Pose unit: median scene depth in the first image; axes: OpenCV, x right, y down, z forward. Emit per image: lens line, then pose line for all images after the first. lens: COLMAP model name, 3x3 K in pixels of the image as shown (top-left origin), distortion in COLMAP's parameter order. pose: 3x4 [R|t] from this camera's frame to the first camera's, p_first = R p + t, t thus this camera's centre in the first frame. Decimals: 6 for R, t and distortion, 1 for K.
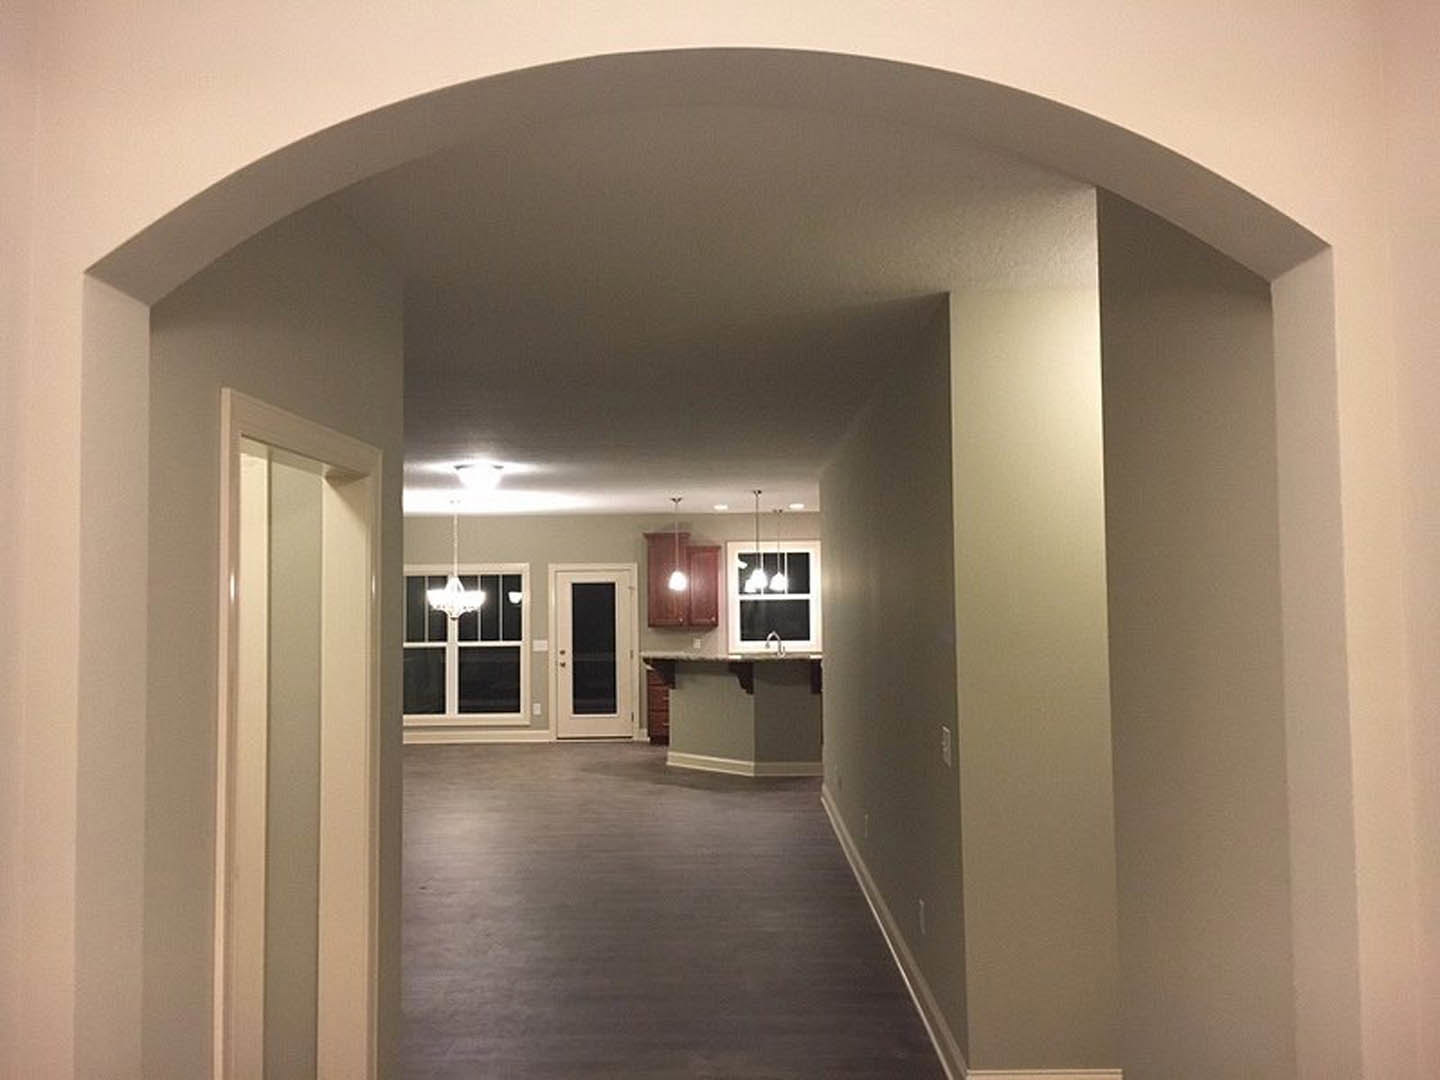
lens RADIAL K [[1227.5, 0, 717.4], [0, 1227.5, 538.1], [0, 0, 1]] dist [0.047737, -0.035725]
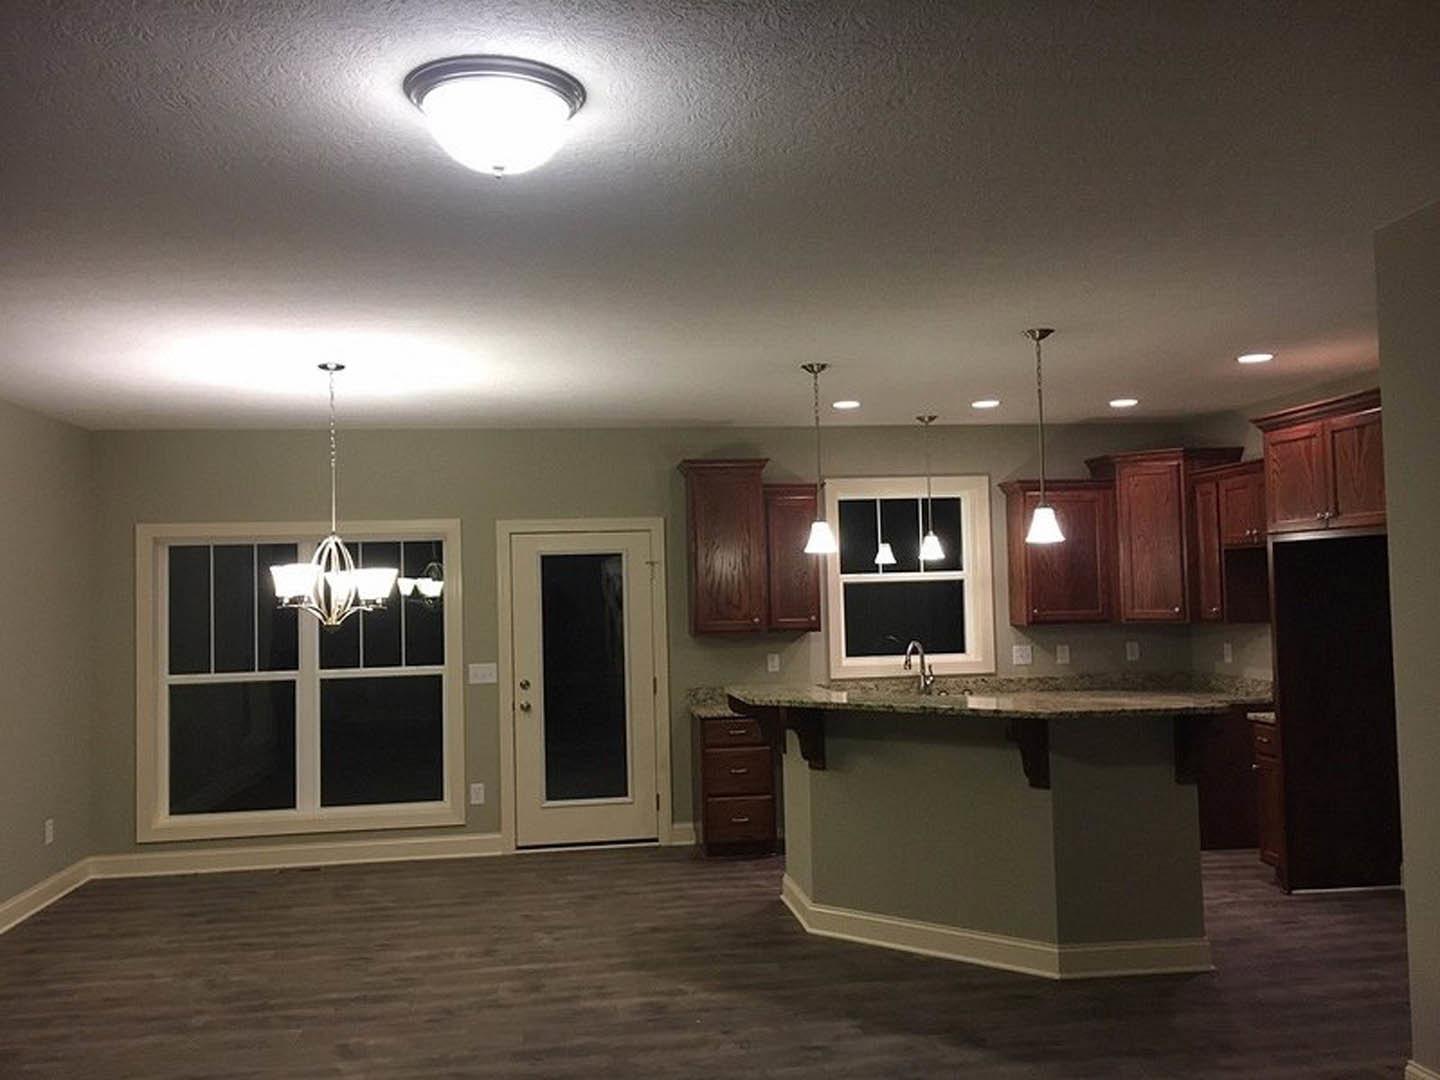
lens RADIAL K [[1227.5, 0, 720.1], [0, 1227.5, 538.3], [0, 0, 1]] dist [0.047737, -0.035725]
pose [[0.989326, -0.008798, 0.145454, -0.119348], [0.008207, 0.999955, 0.004661, 0.027272], [-0.145488, -0.003418, 0.989354, 0.458853]]
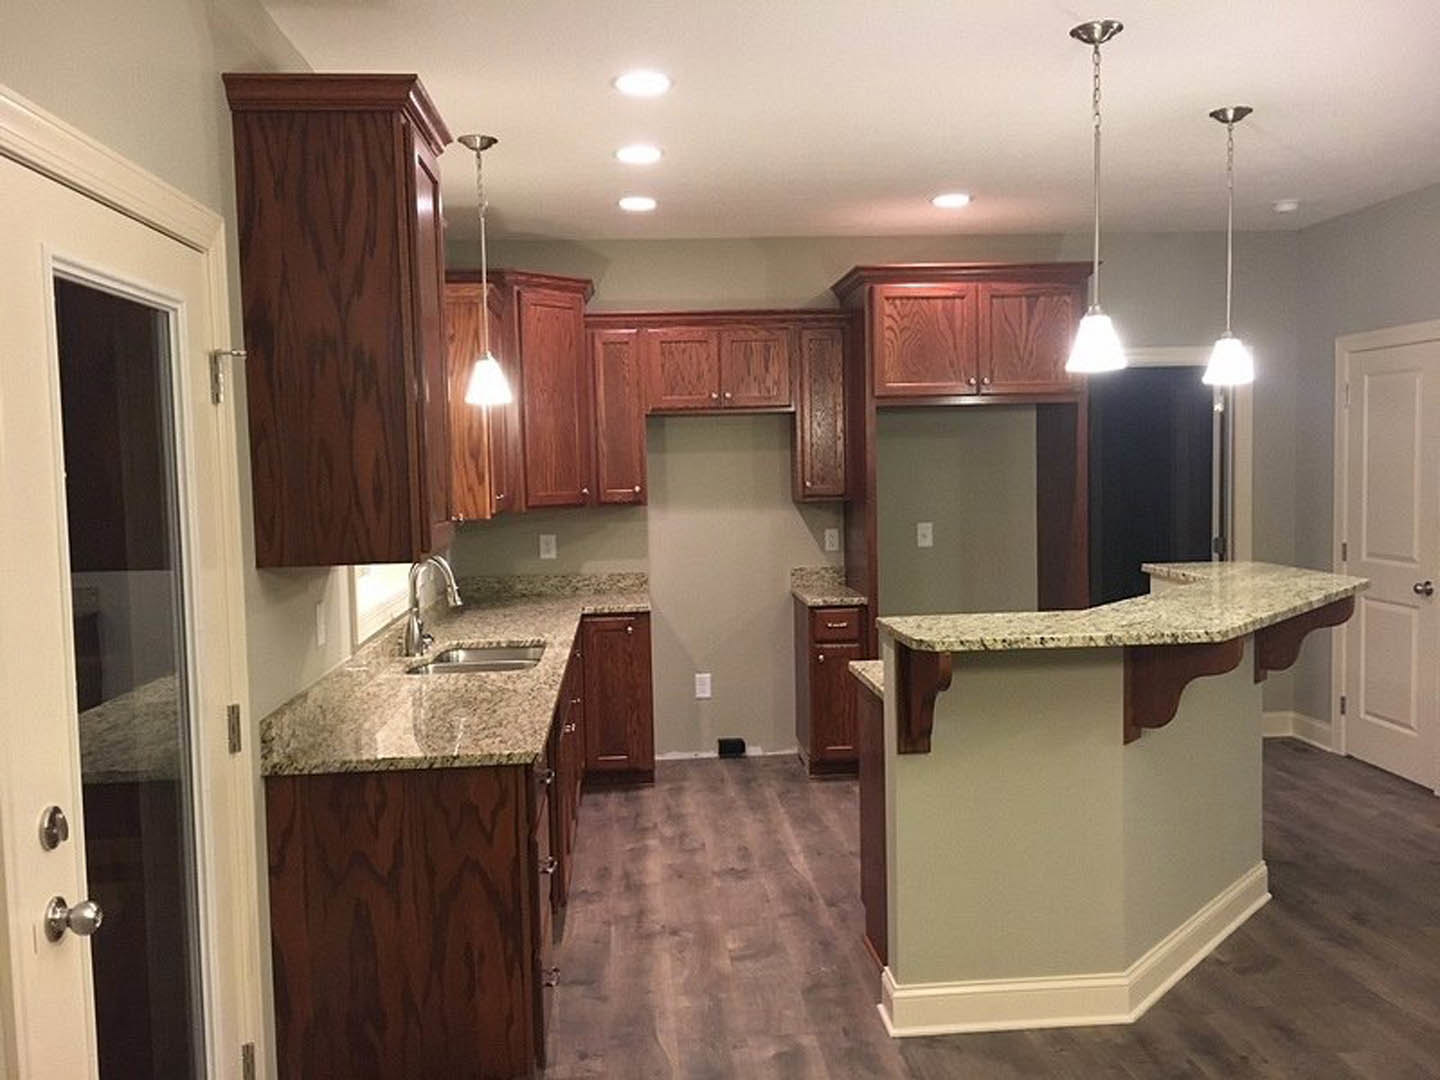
lens RADIAL K [[1227.5, 0, 716.9], [0, 1227.5, 537.2], [0, 0, 1]] dist [0.047737, -0.035725]
pose [[-0.083893, -0.051053, 0.995166, -0.248118], [-0.025332, 0.998473, 0.049087, 0.054803], [-0.996153, -0.021092, -0.085059, 0.921369]]
